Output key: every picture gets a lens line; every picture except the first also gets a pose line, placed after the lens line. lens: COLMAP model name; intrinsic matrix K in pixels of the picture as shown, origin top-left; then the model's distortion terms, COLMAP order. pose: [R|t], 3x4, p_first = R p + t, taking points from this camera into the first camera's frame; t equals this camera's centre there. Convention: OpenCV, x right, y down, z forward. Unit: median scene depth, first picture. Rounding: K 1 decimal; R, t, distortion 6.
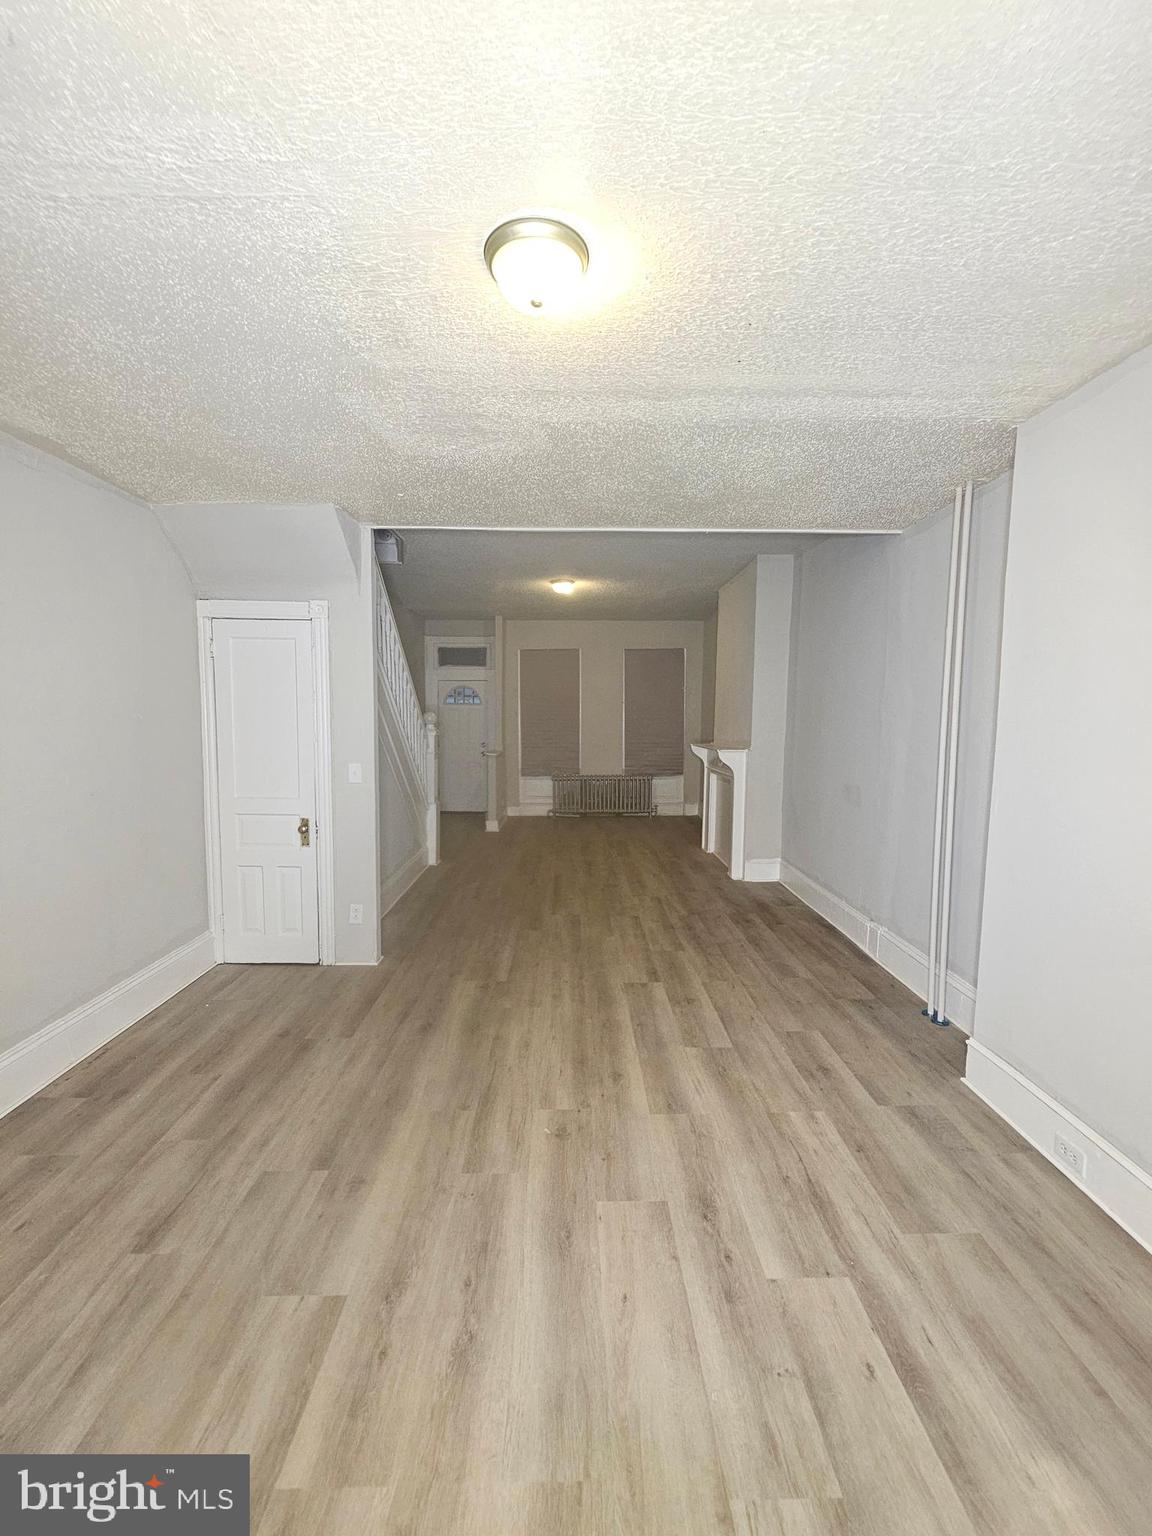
lens RADIAL K [[627.7, 0, 576.0], [0, 627.7, 768.0], [0, 0, 1]] dist [-0.001255, 0.000265]
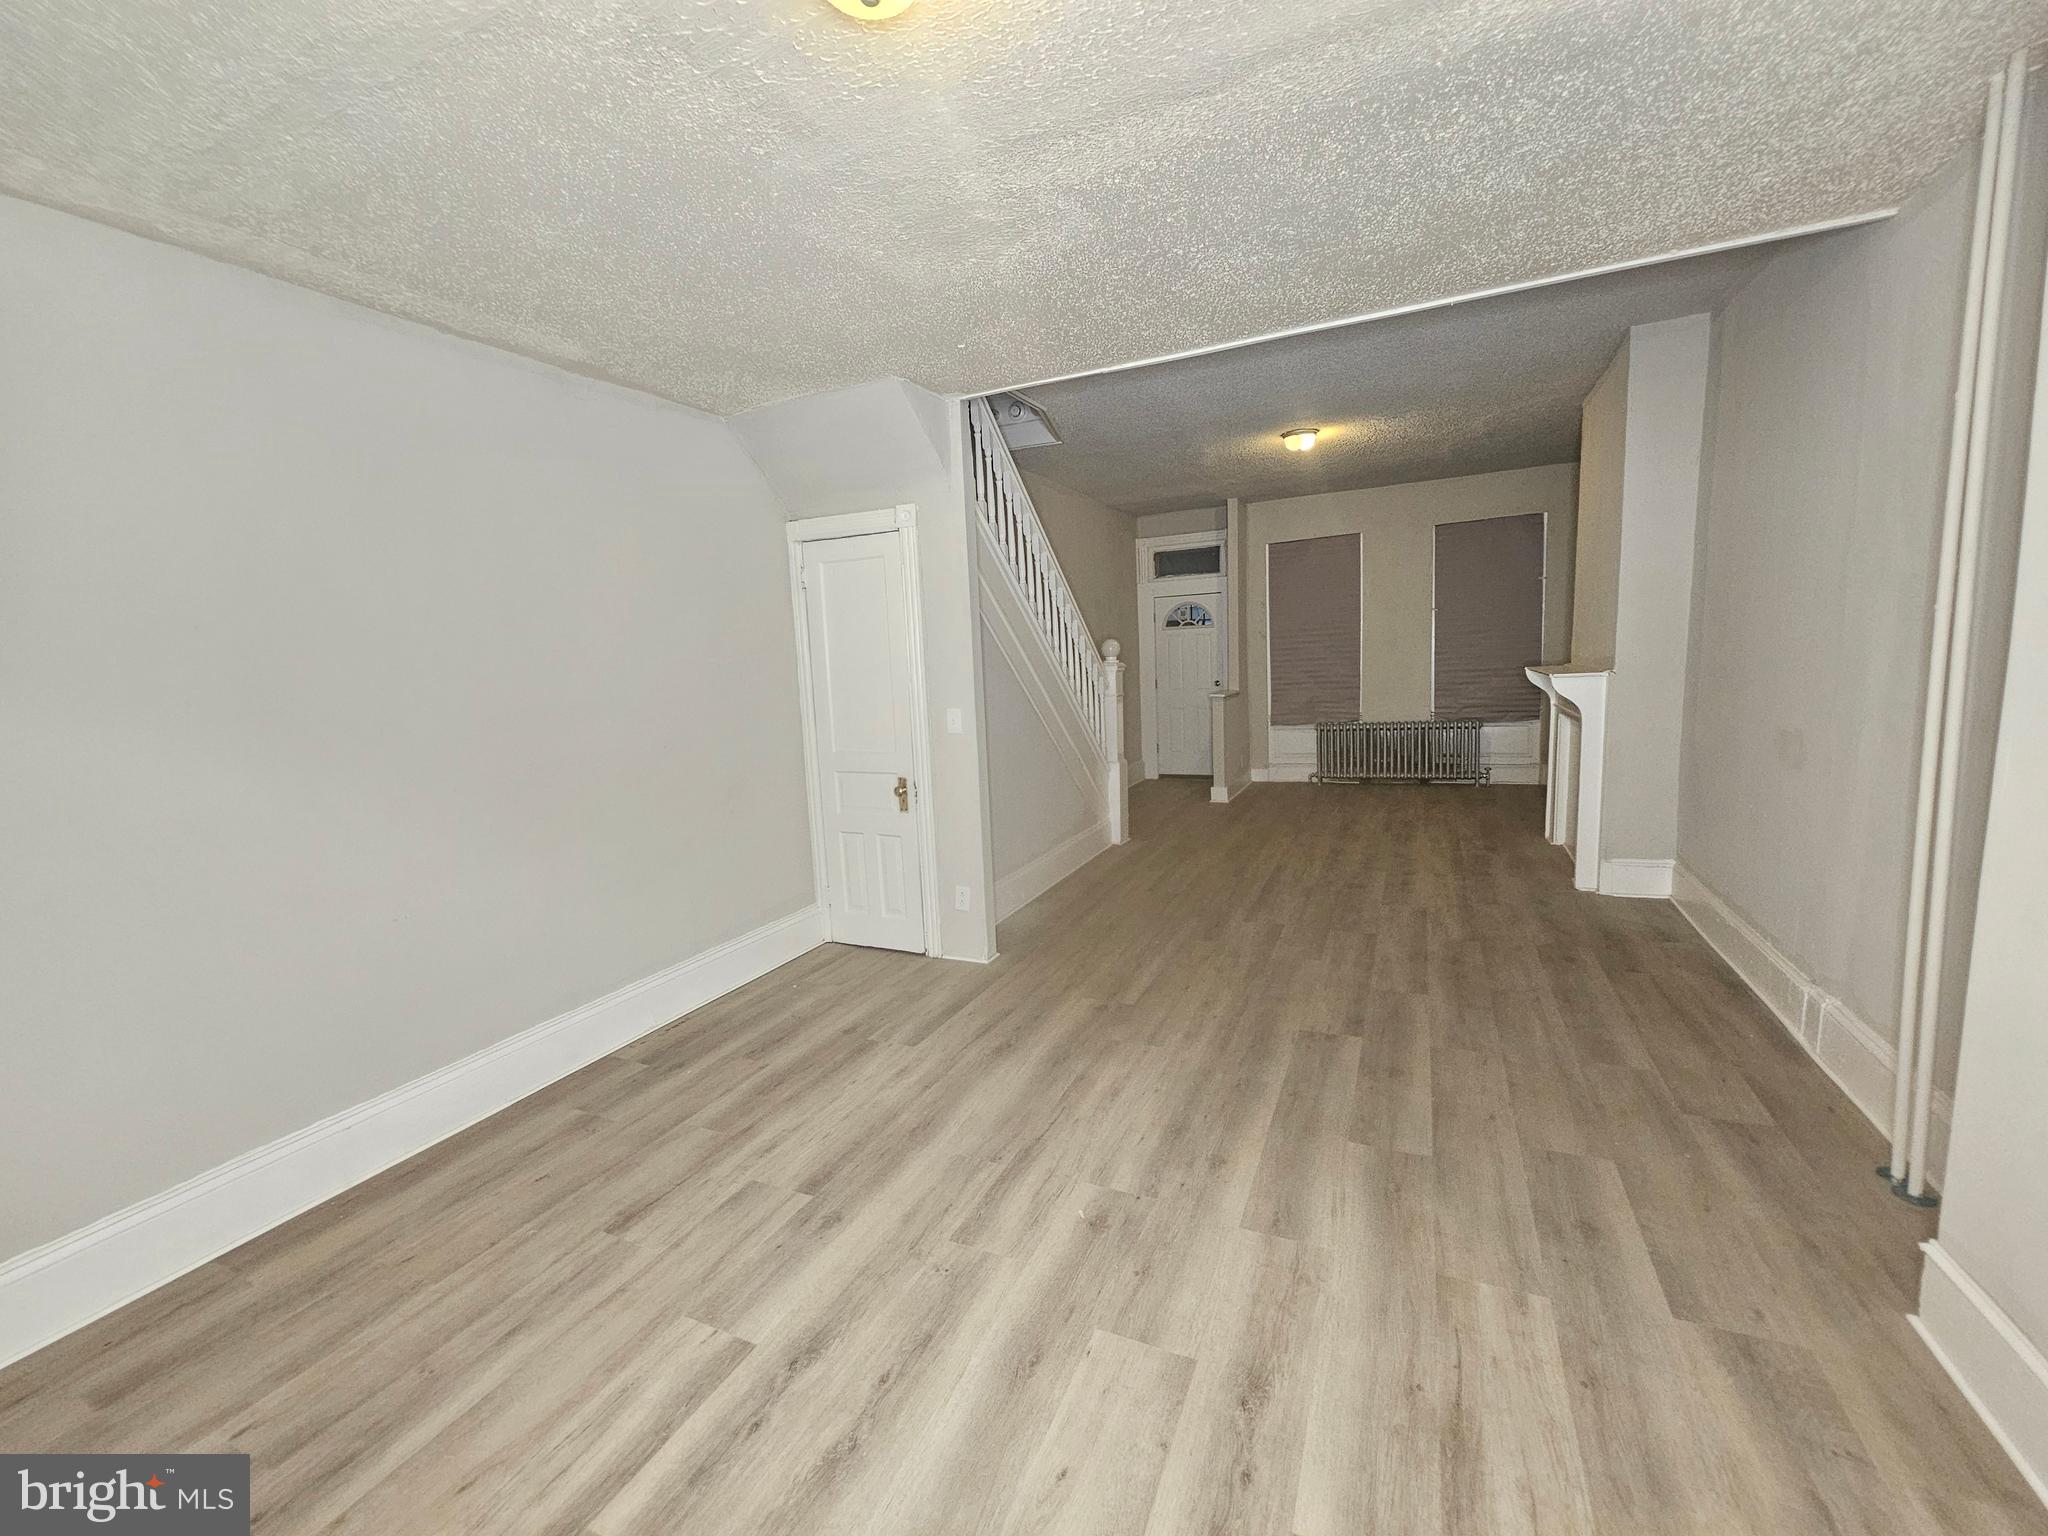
lens RADIAL K [[834.1, 0, 1024.0], [0, 834.1, 768.0], [0, 0, 1]] dist [-0.001289, 0.000386]
pose [[0.900074, 0.007974, -0.435663, 0.206684], [0.017902, 0.998312, 0.055258, 0.011873], [0.435368, -0.057536, 0.898412, 0.100333]]
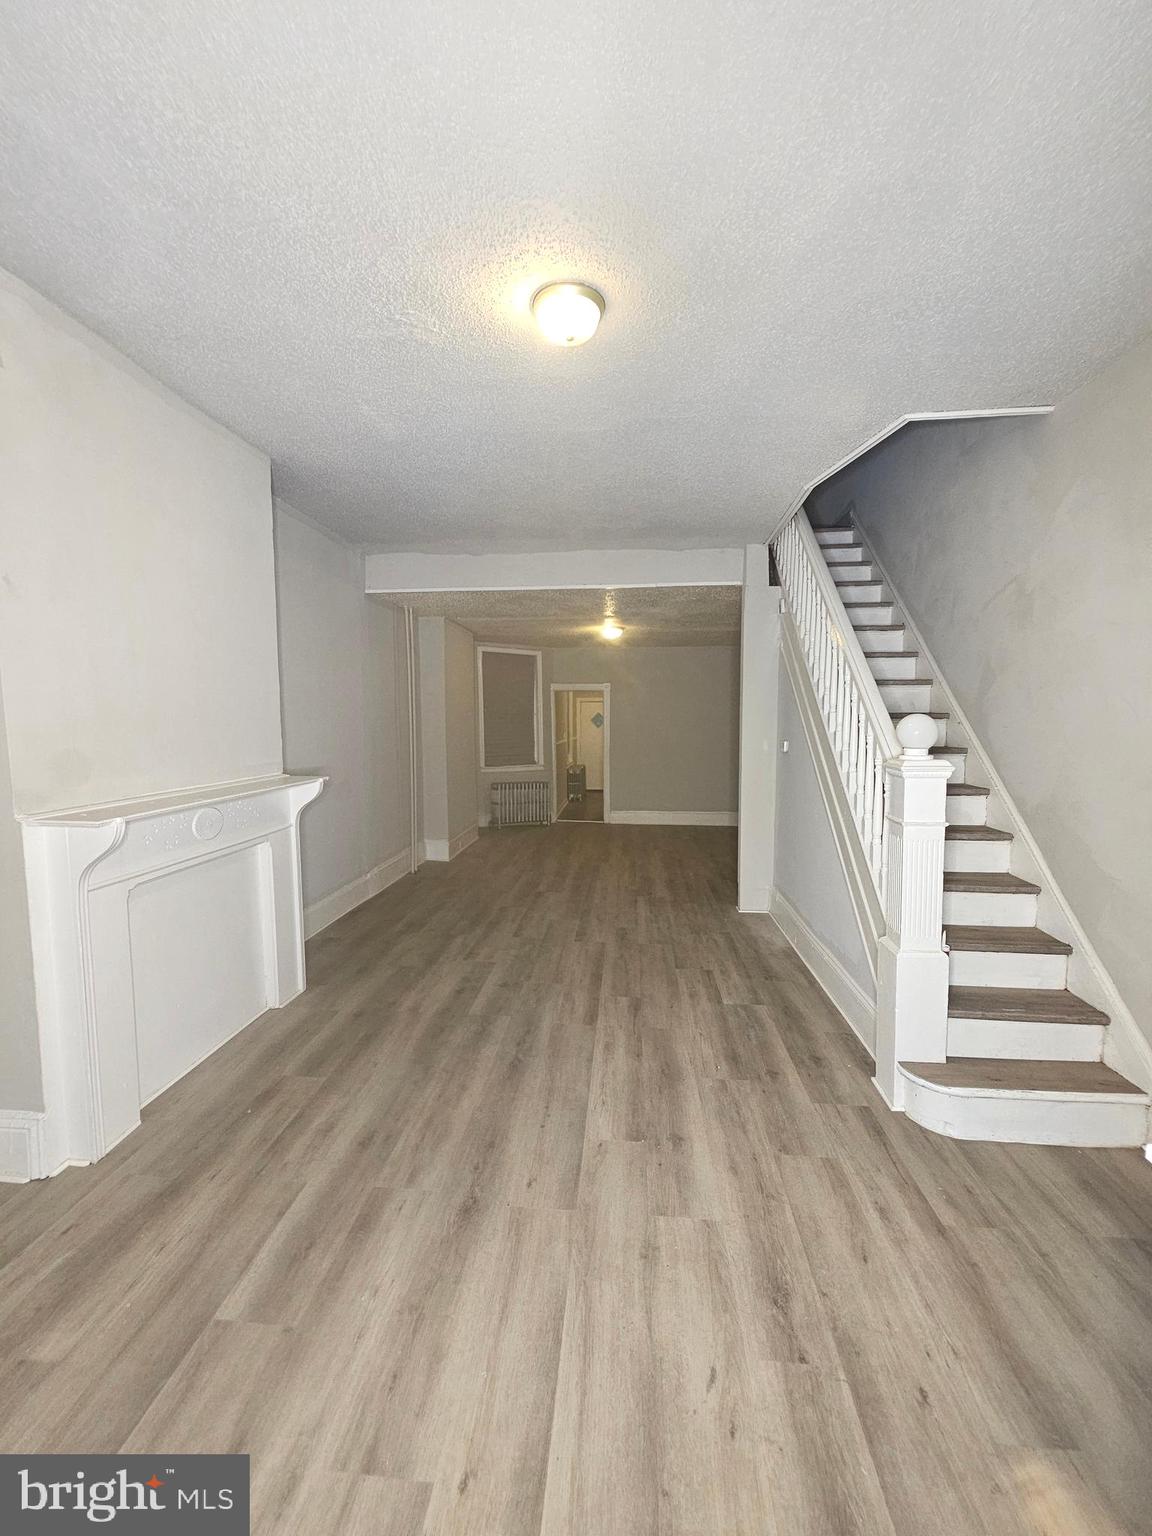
lens RADIAL K [[625.6, 0, 576.0], [0, 625.6, 768.0], [0, 0, 1]] dist [-0.001289, 0.000386]
pose [[-0.995567, -0.011383, 0.093359, -0.109736], [0.003494, 0.987488, 0.157658, -0.220657], [-0.093985, 0.157285, -0.983071, 2.628132]]
